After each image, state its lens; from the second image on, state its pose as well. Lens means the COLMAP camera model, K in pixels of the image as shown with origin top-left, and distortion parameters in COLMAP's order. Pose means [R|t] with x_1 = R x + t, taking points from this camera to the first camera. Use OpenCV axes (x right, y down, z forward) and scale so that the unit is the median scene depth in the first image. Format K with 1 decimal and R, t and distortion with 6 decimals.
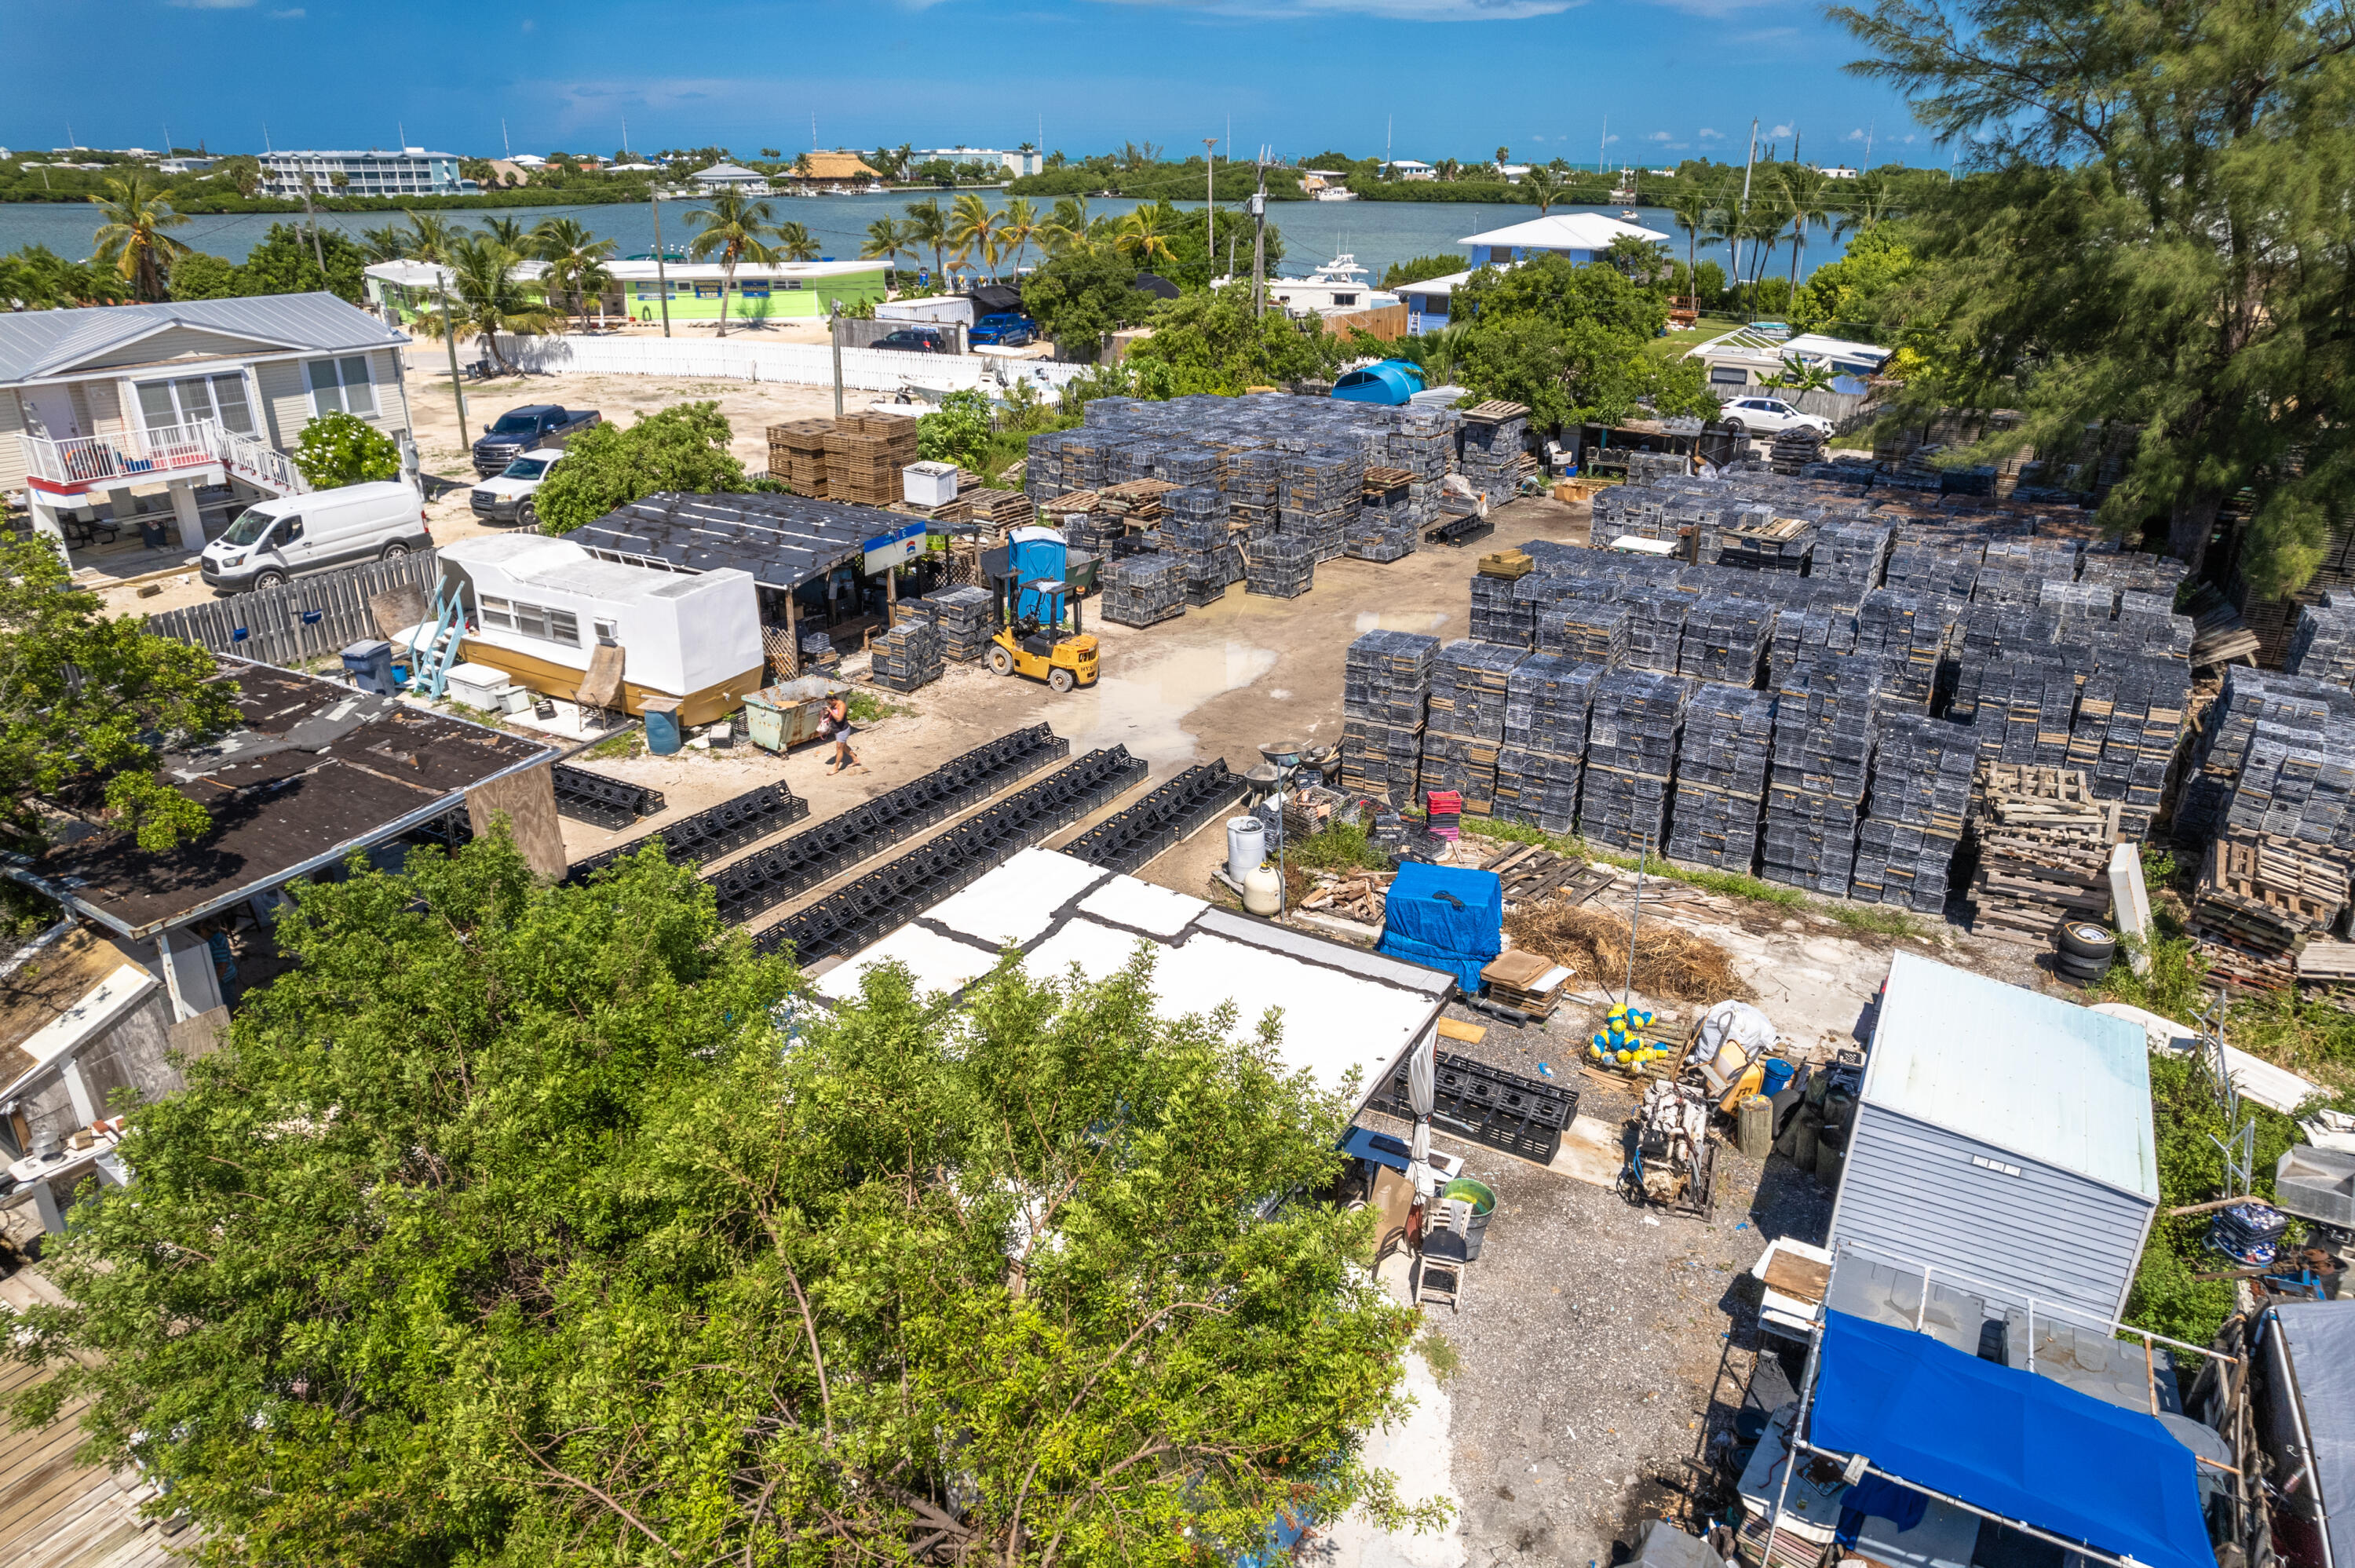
lens RADIAL K [[1508.8, 0, 1179.3], [0, 1508.8, 791.6], [0, 0, 1]] dist [-0.082702, 0.076579]
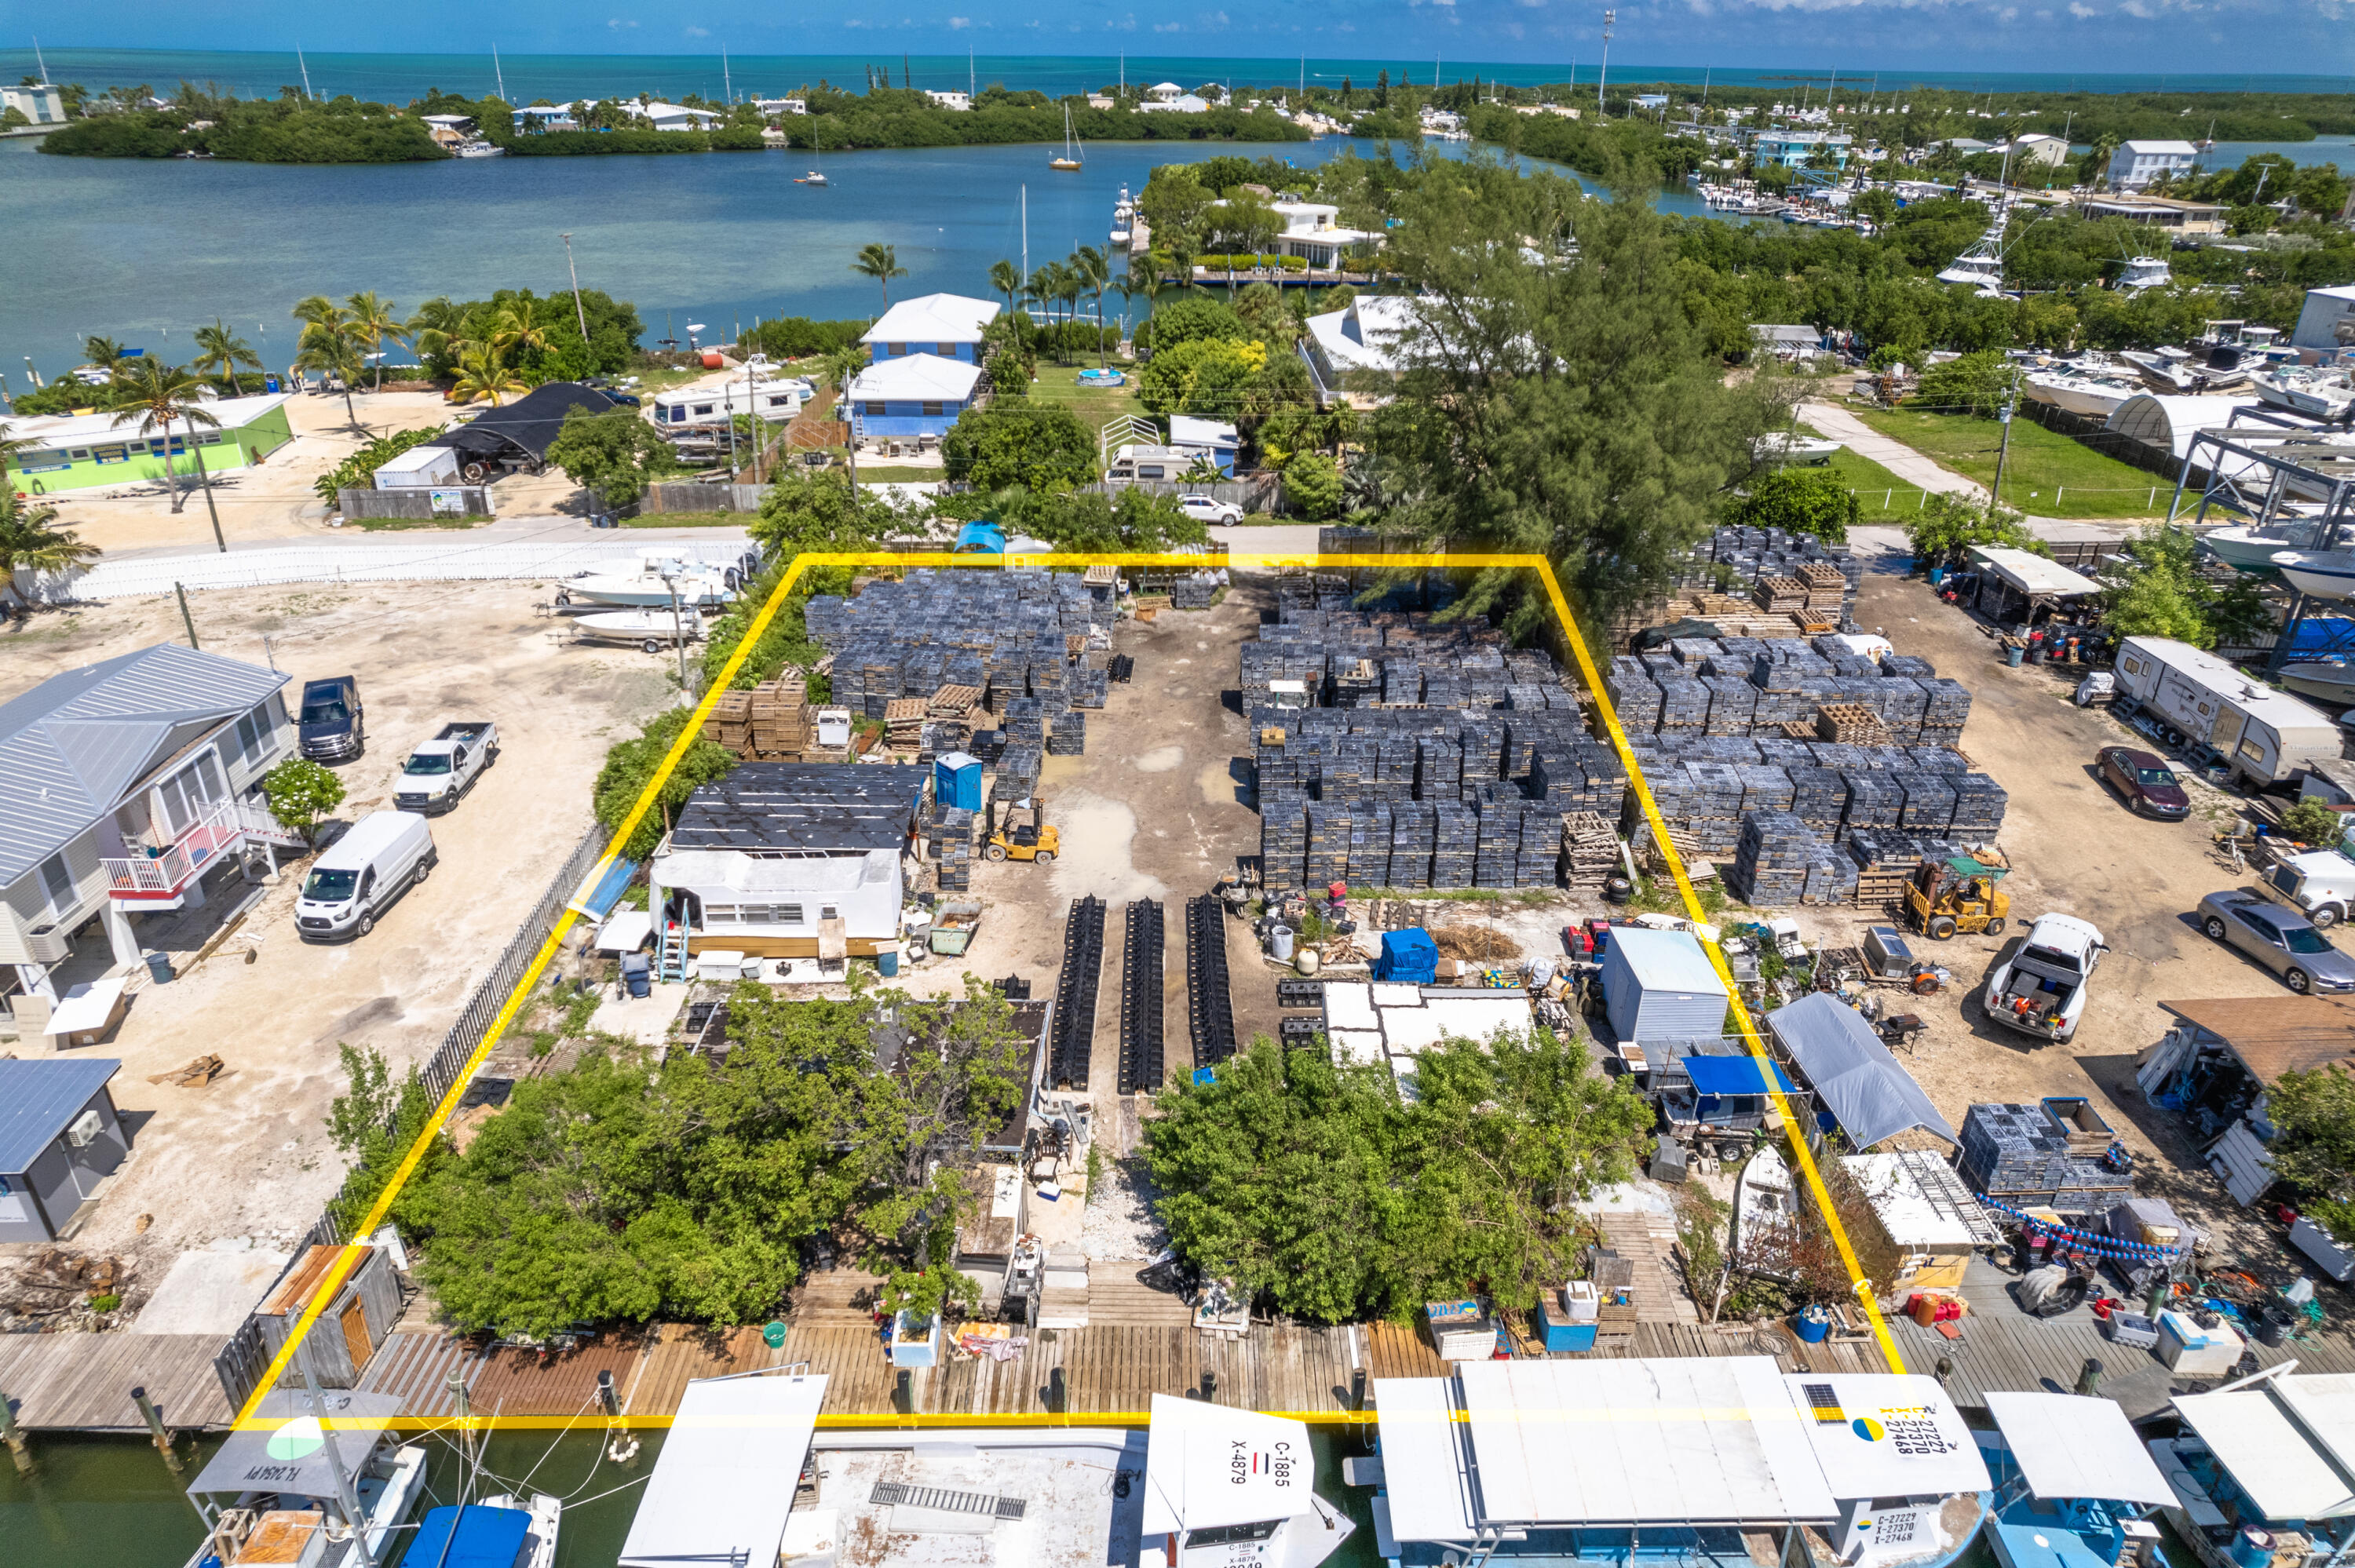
lens RADIAL K [[1504.0, 0, 1180.9], [0, 1504.0, 789.4], [0, 0, 1]] dist [-0.068538, 0.057116]
pose [[0.851062, -0.229896, 0.472061, -0.432444], [0.200270, 0.973214, 0.112899, -0.184740], [-0.485371, -0.001544, 0.874307, -0.302915]]
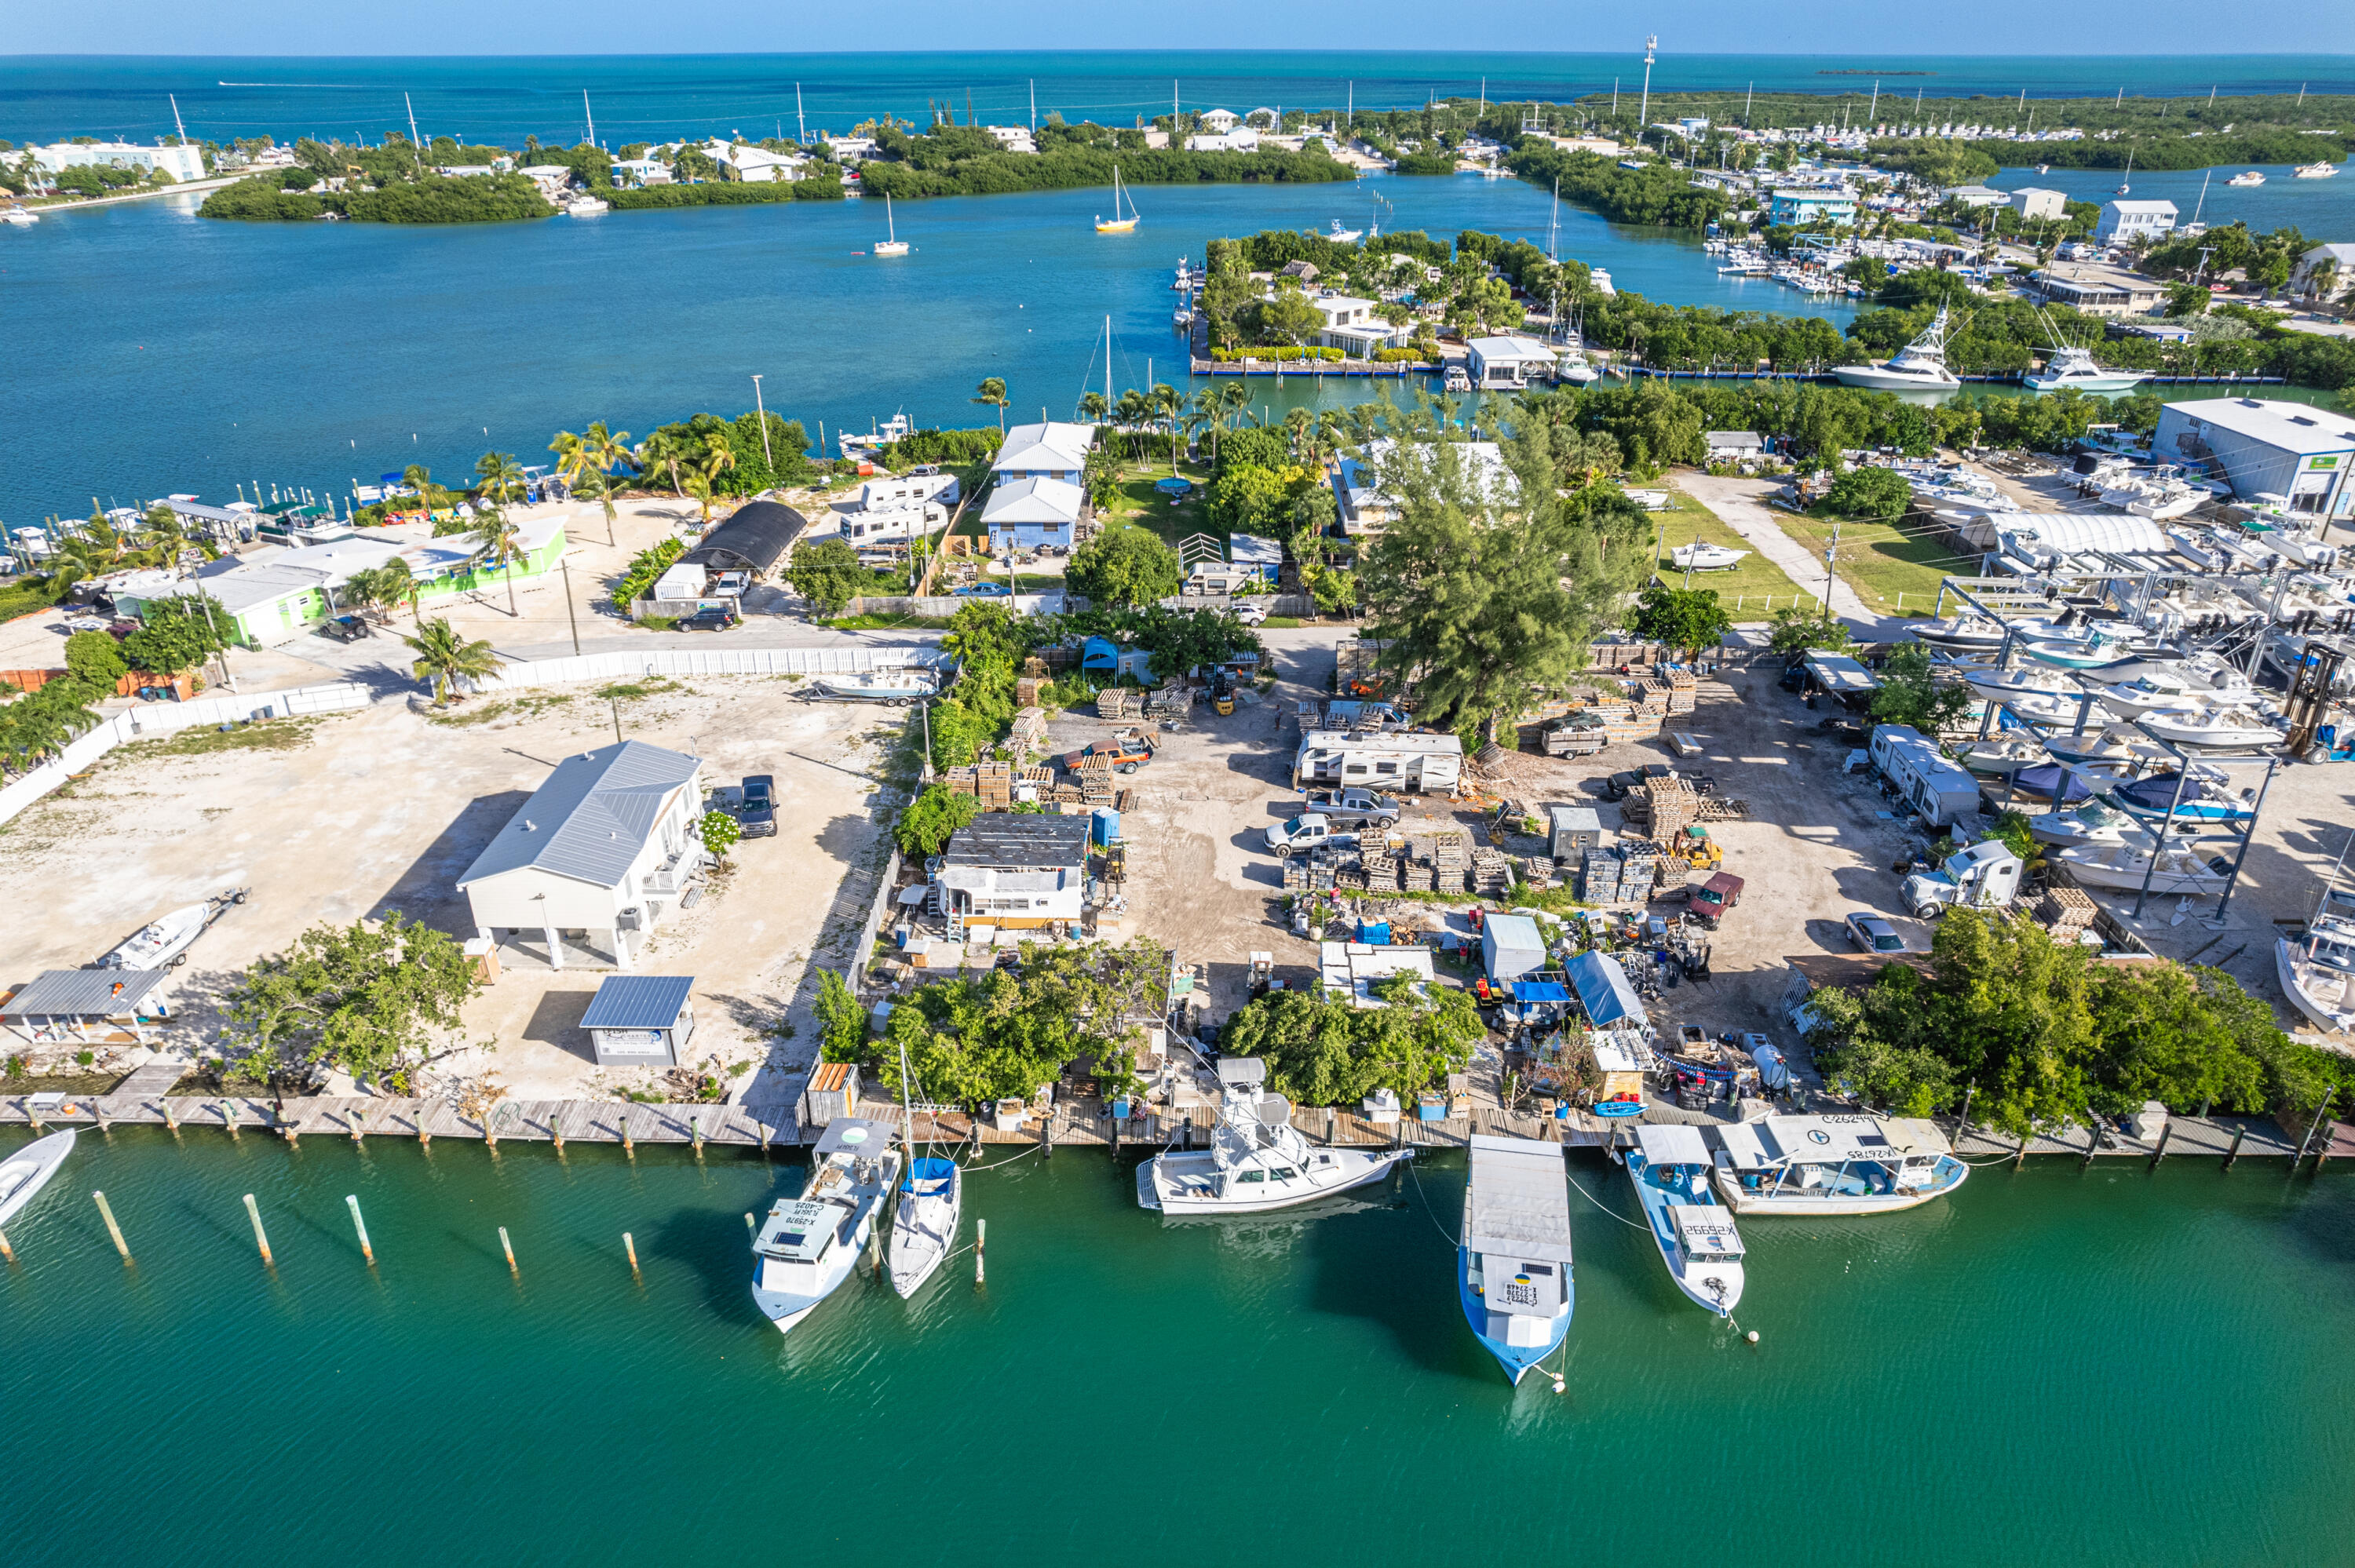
lens RADIAL K [[1525.5, 0, 1177.5], [0, 1525.5, 784.0], [0, 0, 1]] dist [-0.062062, 0.045491]
pose [[0.867370, -0.224776, 0.444011, -0.758834], [0.200172, 0.974411, 0.102251, -0.309368], [-0.455632, 0.000189, 0.890168, -0.895647]]
